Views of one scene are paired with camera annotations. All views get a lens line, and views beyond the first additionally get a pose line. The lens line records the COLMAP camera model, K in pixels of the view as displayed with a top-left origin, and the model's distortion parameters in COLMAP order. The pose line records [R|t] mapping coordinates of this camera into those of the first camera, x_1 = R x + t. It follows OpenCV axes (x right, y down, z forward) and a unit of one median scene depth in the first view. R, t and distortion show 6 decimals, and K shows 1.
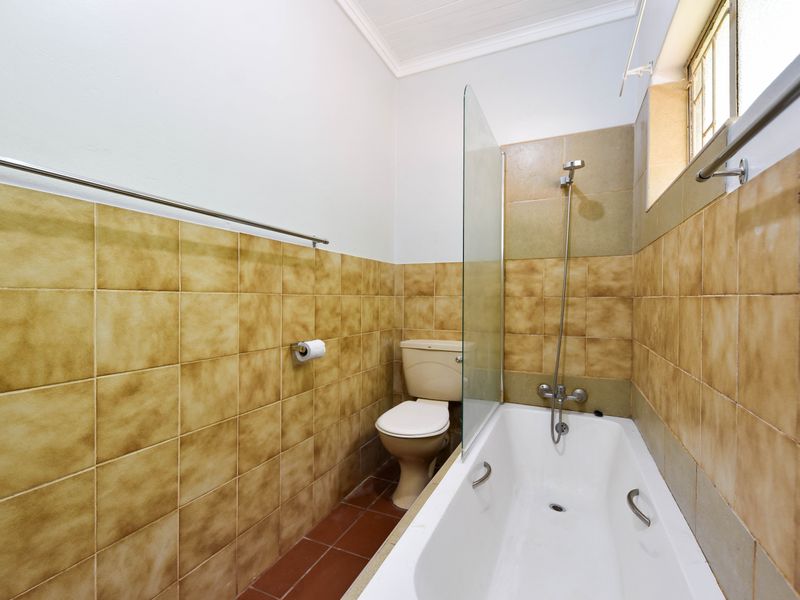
lens RADIAL K [[375.6, 0, 400.0], [0, 375.6, 300.0], [0, 0, 1]] dist [-0.000368, -0.000043]
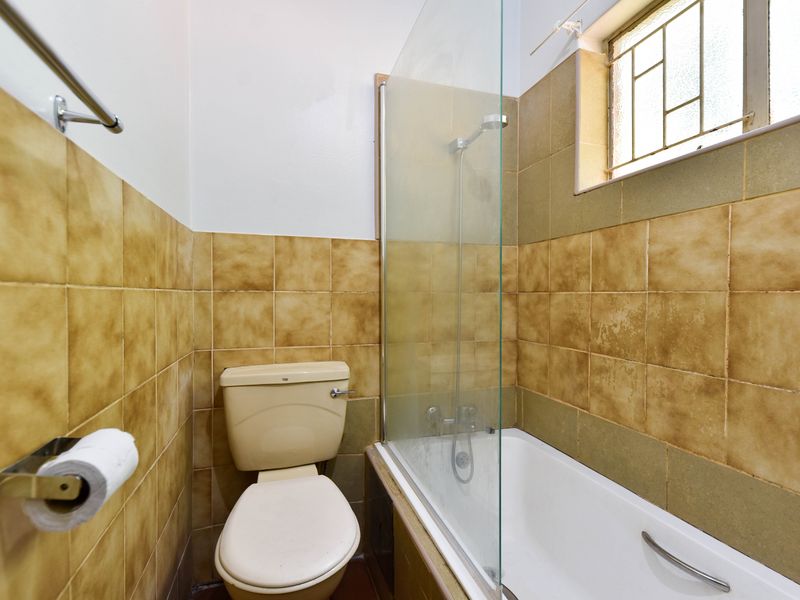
lens RADIAL K [[386.6, 0, 400.0], [0, 386.6, 300.0], [0, 0, 1]] dist [0.019306, -0.000202]
pose [[0.747954, -0.012699, 0.663630, -0.196093], [0.005872, 0.999904, 0.012516, -0.003023], [-0.663725, -0.005465, 0.747957, 0.469794]]
